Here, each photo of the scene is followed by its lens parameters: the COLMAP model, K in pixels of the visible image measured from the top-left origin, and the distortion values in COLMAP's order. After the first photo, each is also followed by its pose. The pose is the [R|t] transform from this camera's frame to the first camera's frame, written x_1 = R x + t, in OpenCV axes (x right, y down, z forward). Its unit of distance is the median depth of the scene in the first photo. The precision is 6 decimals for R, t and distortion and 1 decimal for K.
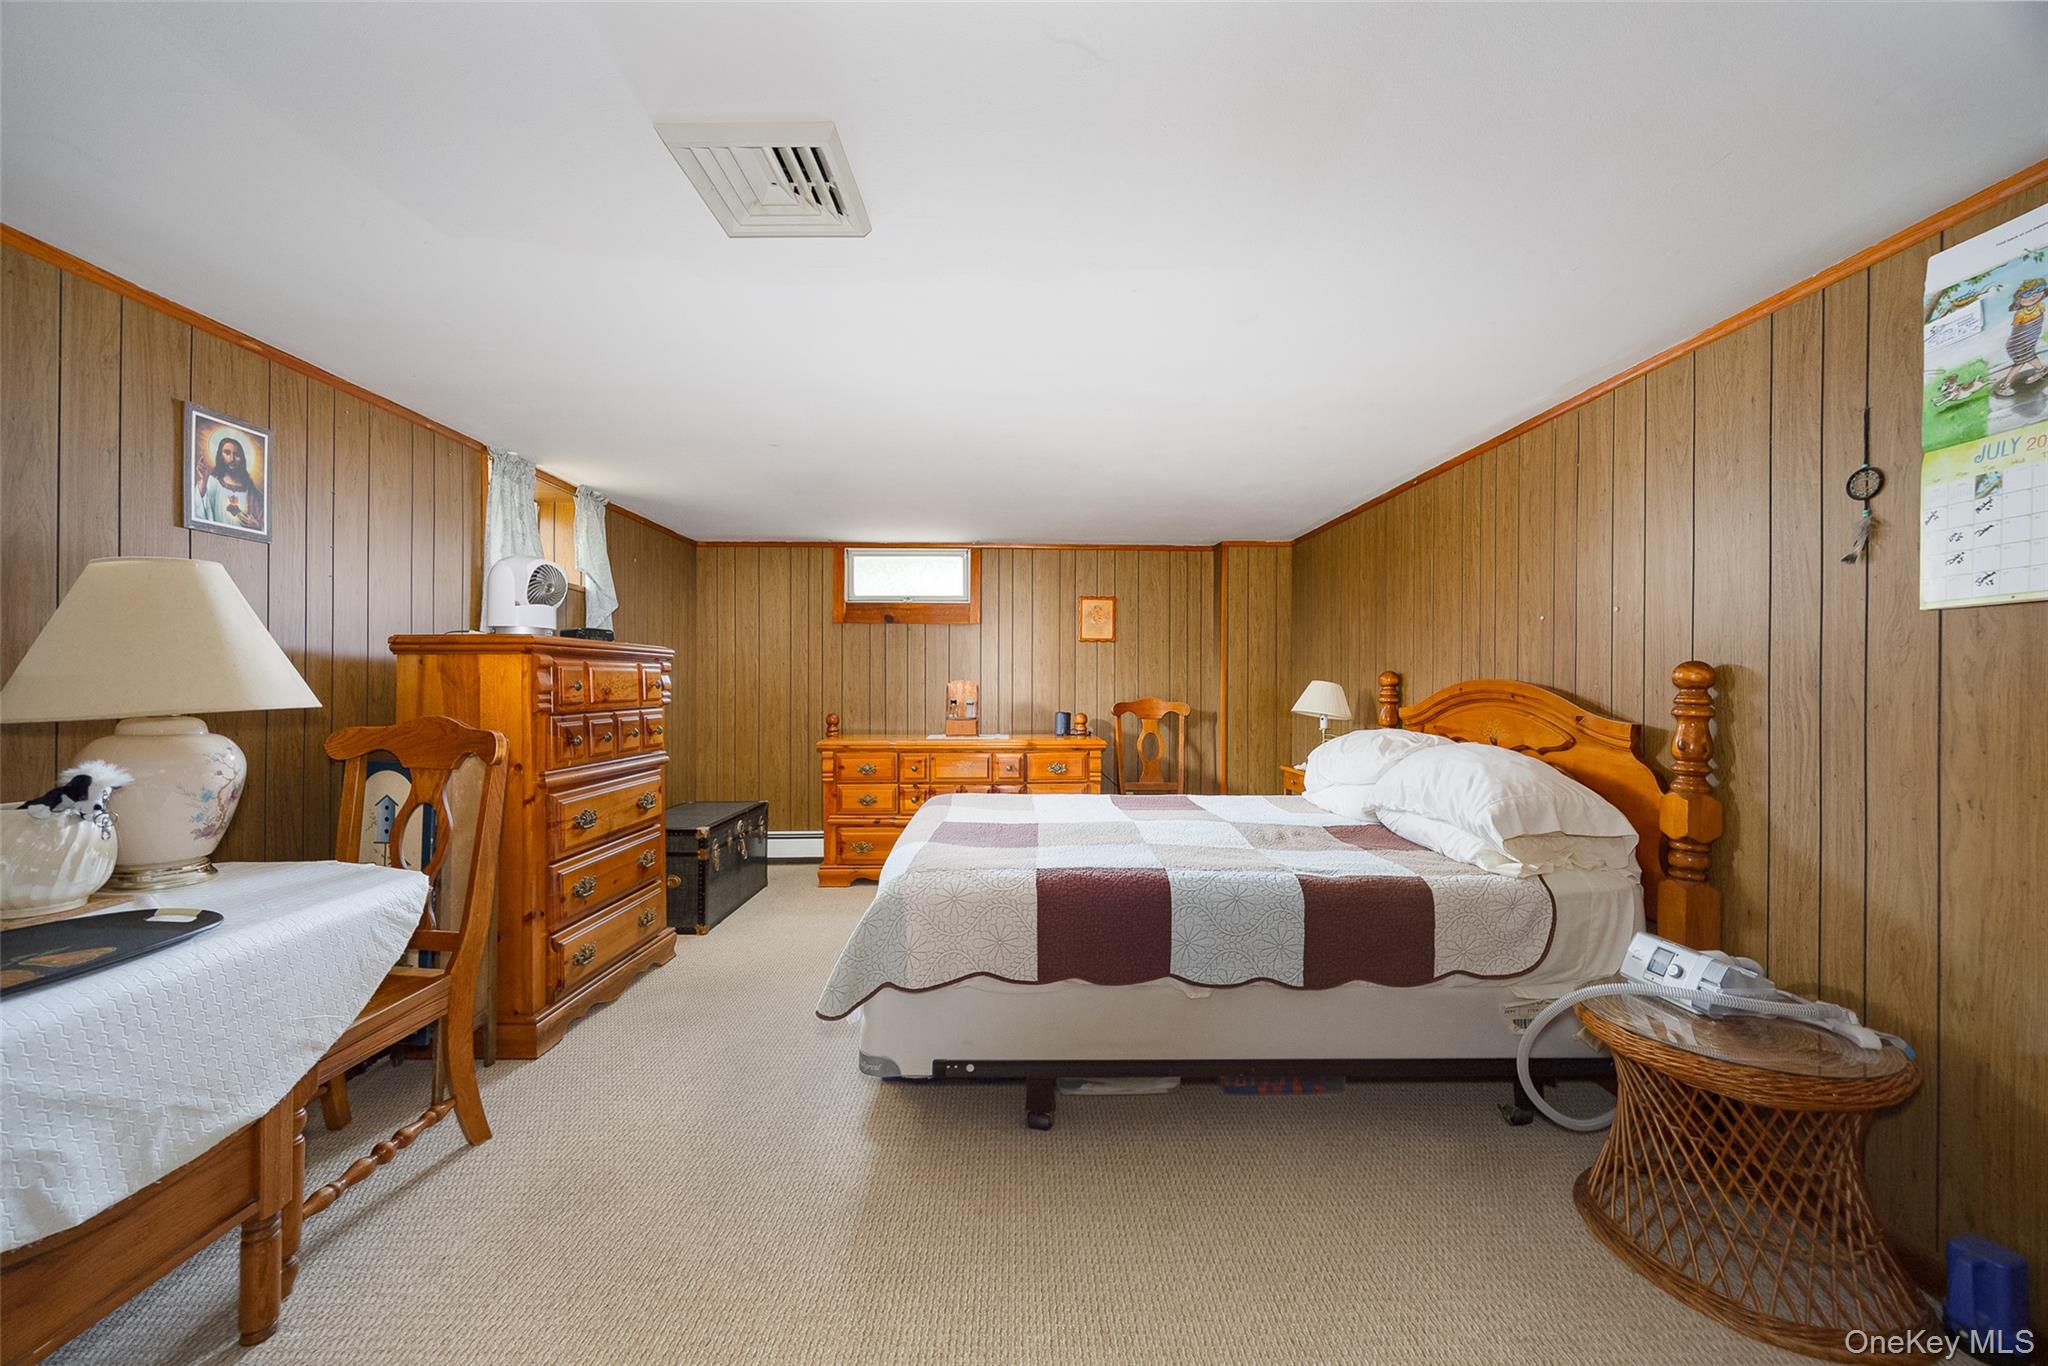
lens RADIAL K [[814.3, 0, 1025.4], [0, 814.3, 684.2], [0, 0, 1]] dist [-0.004026, 0.000928]
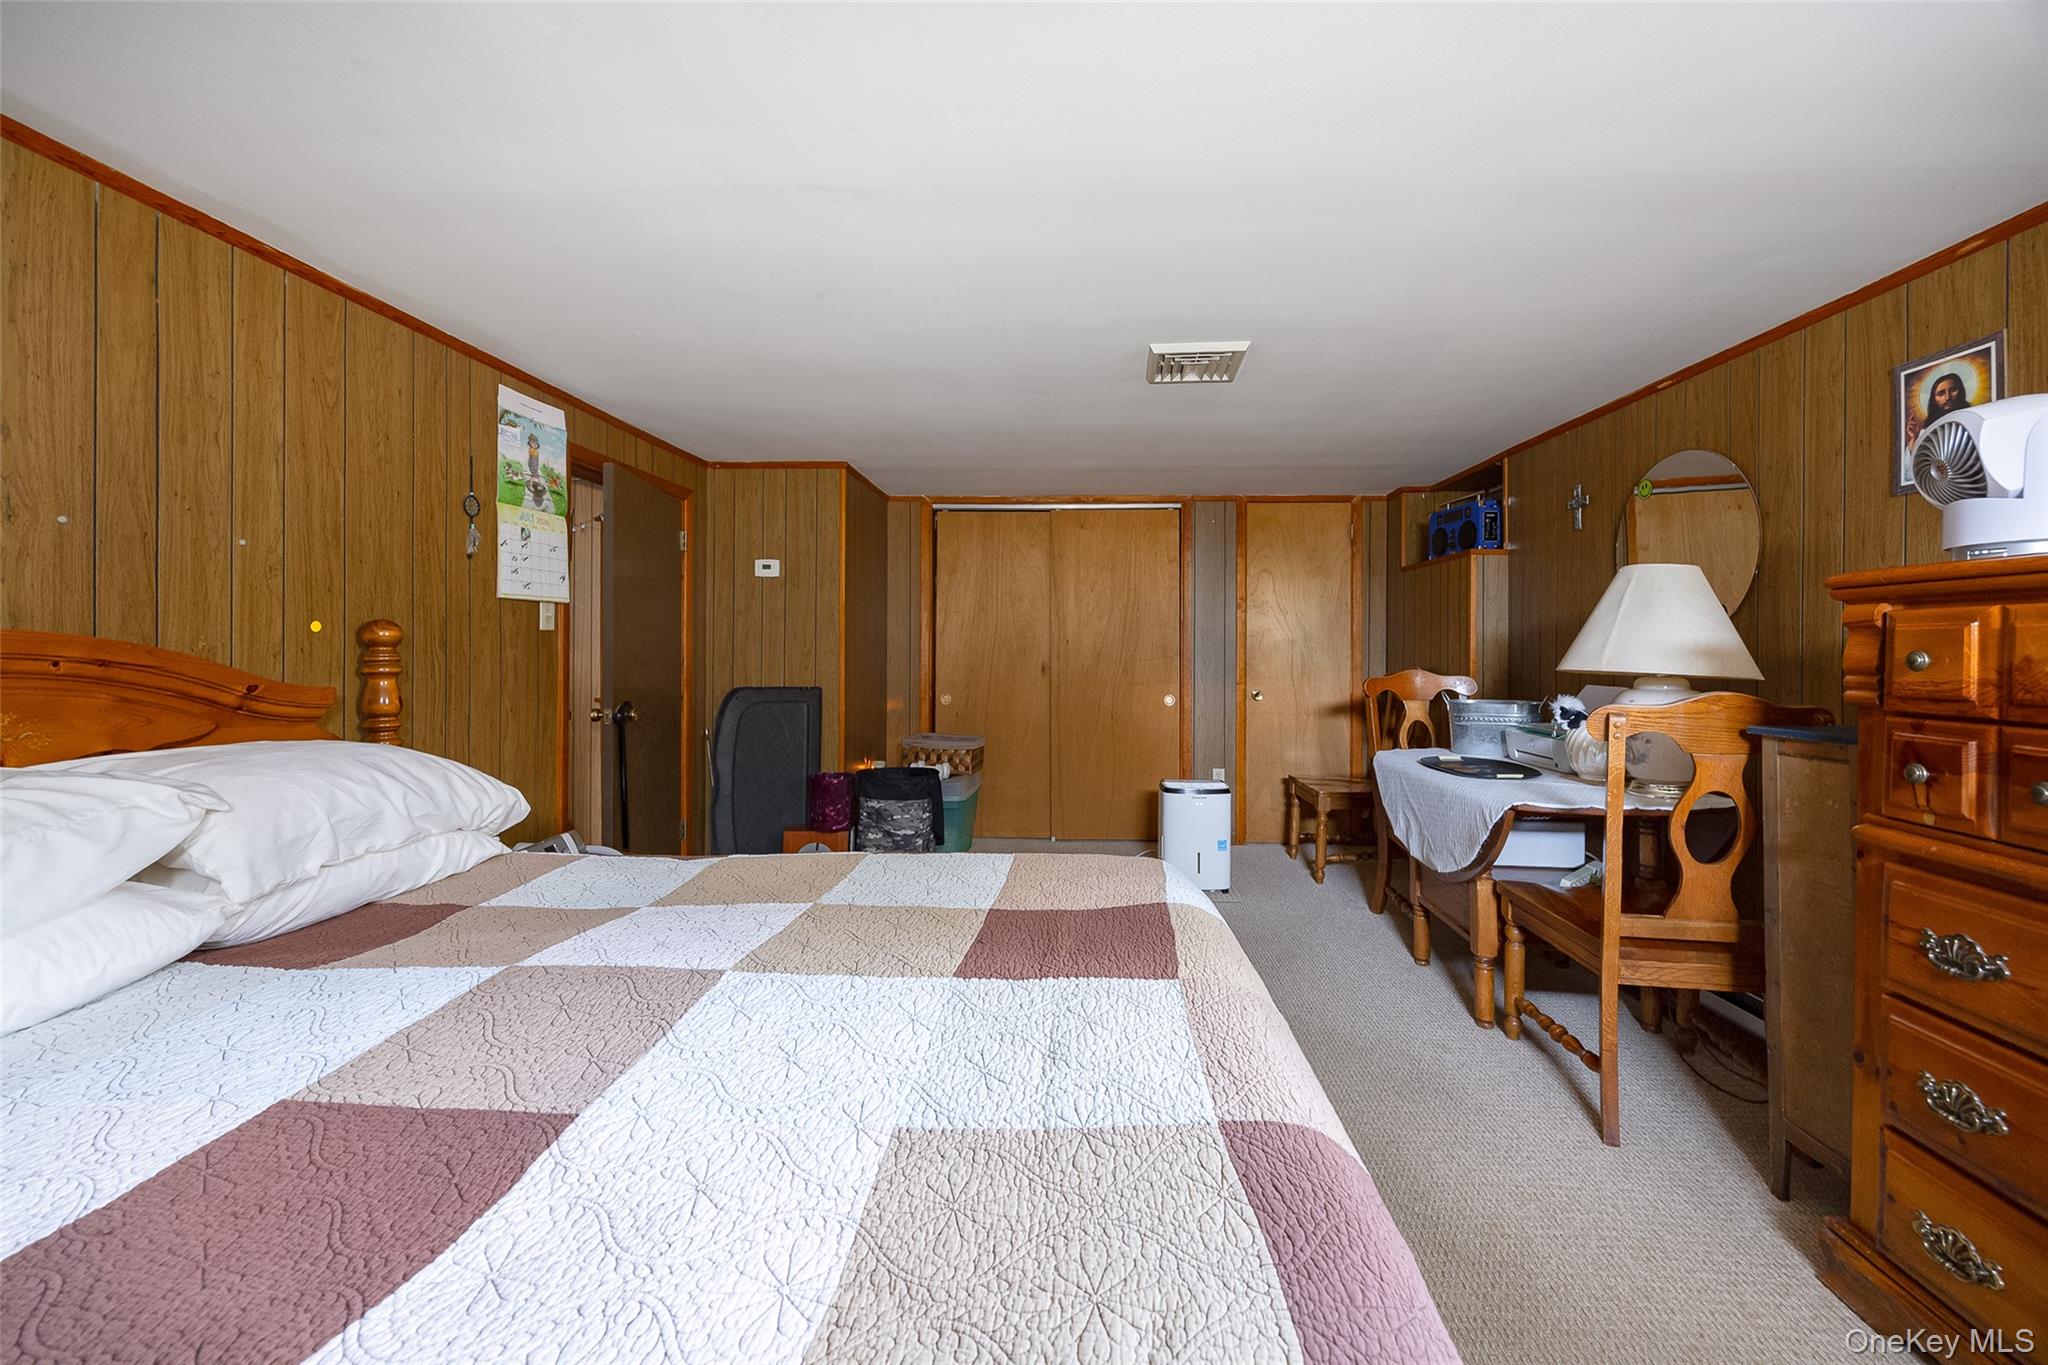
lens RADIAL K [[814.3, 0, 1020.5], [0, 814.3, 643.5], [0, 0, 1]] dist [-0.004026, 0.000928]
pose [[-0.996591, -0.008815, 0.082030, -0.081862], [-0.008732, 0.999961, 0.001368, -0.009083], [-0.082039, 0.000647, -0.996629, 2.524174]]
